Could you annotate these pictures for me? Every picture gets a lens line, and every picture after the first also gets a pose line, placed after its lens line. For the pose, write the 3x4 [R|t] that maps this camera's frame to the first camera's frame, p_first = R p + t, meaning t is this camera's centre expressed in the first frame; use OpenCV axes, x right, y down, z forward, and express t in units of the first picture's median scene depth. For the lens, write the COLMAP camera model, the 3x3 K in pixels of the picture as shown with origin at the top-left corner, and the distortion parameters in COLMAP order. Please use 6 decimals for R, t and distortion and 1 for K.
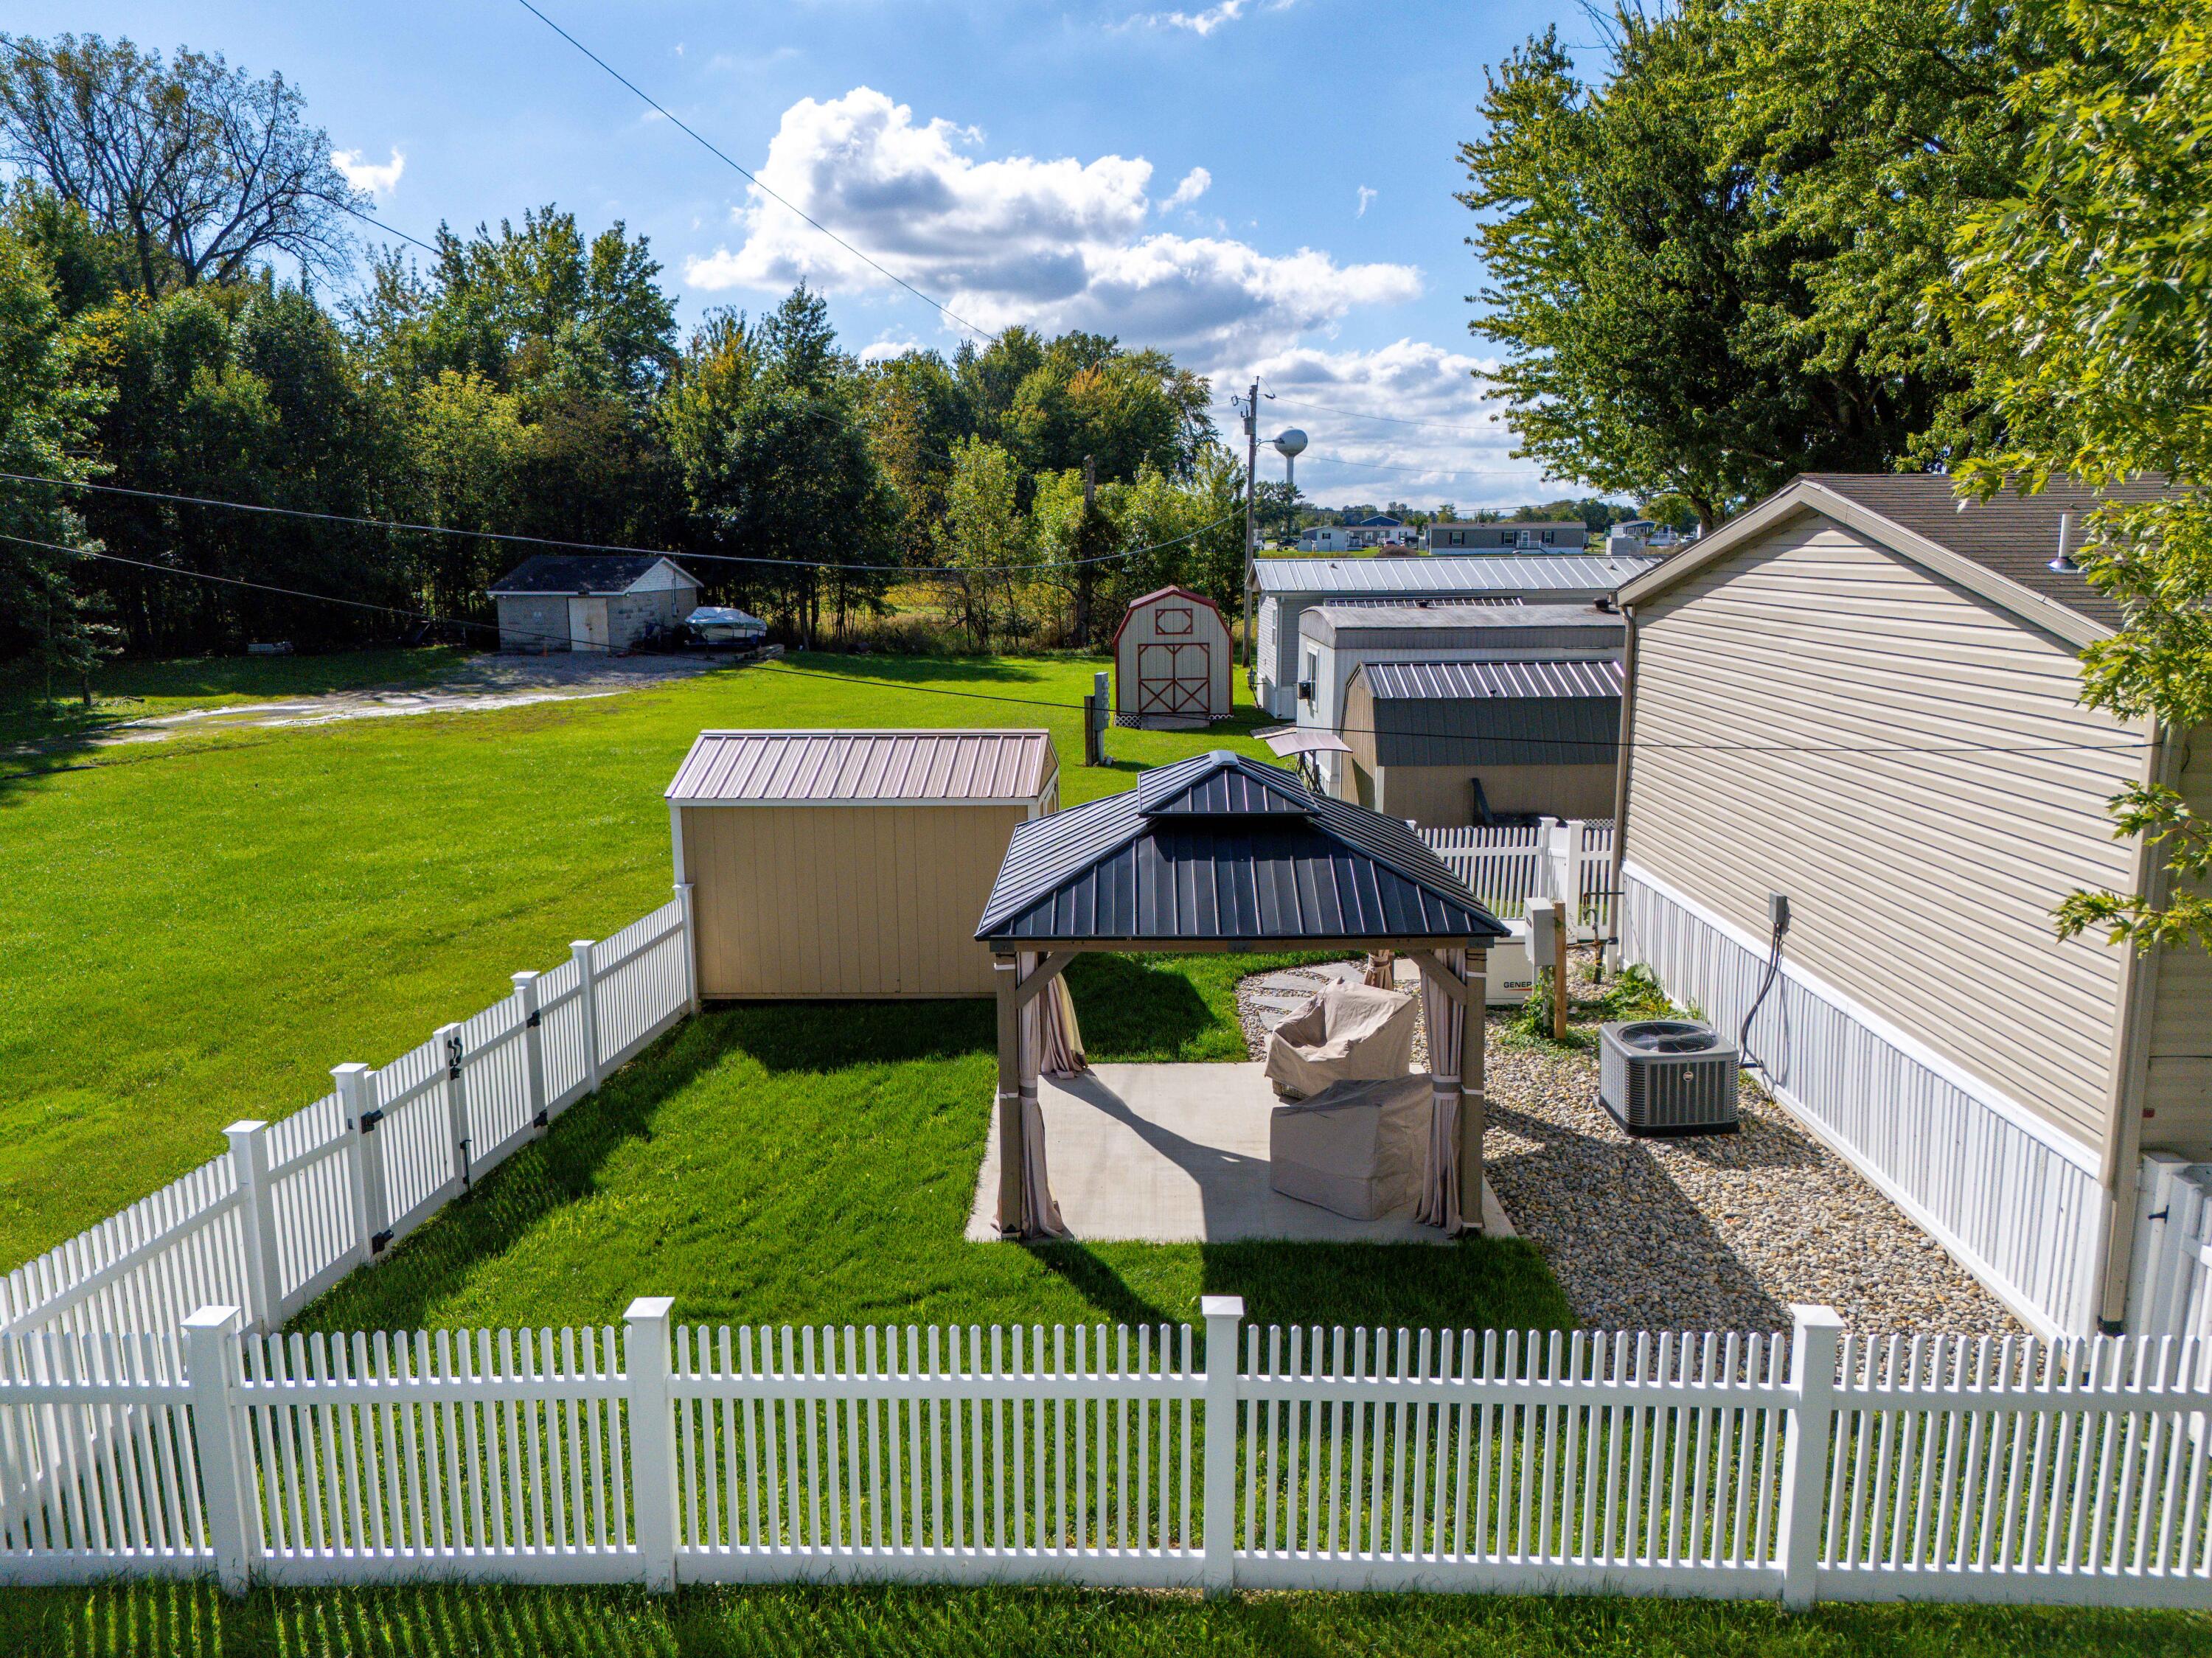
lens RADIAL K [[1633.4, 0, 1105.7], [0, 1633.4, 836.5], [0, 0, 1]] dist [0.059378, -0.049061]
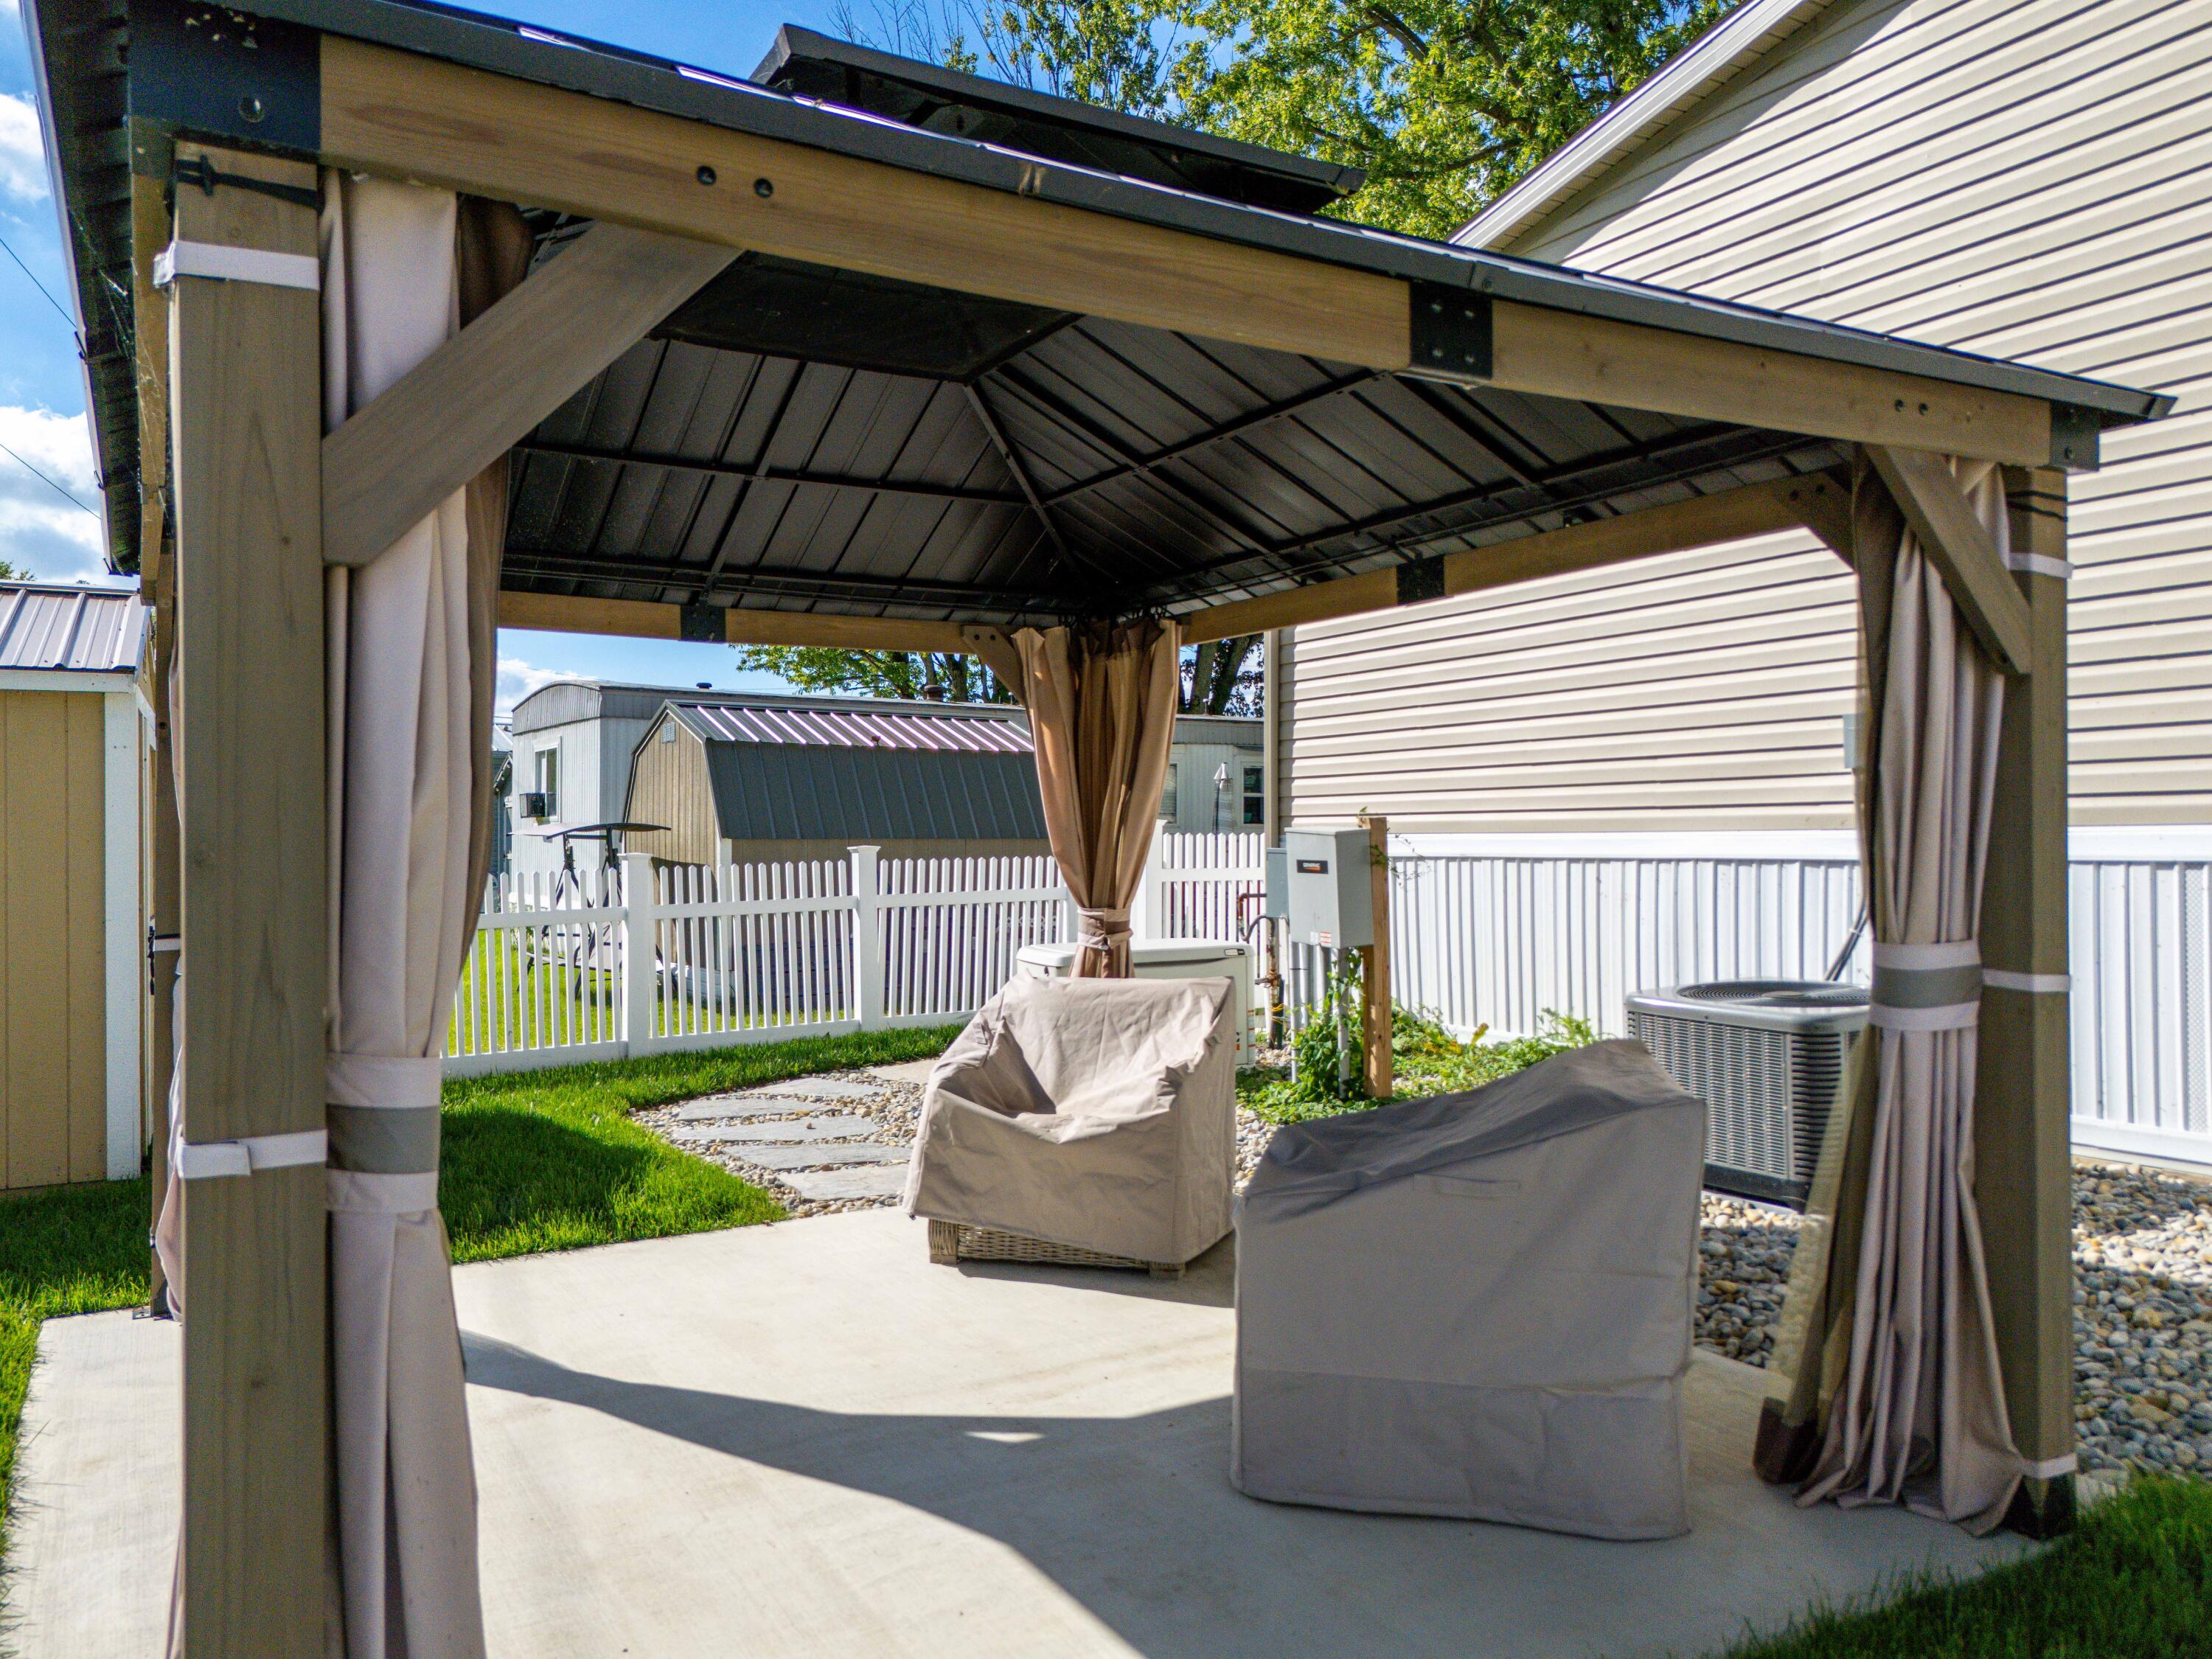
lens RADIAL K [[1633.5, 0, 1109.2], [0, 1633.5, 831.0], [0, 0, 1]] dist [0.059378, -0.049061]
pose [[0.857383, 0.005996, 0.514643, -0.052390], [0.094190, 0.981217, -0.168350, 0.120202], [-0.505986, 0.192815, 0.840714, 0.613076]]
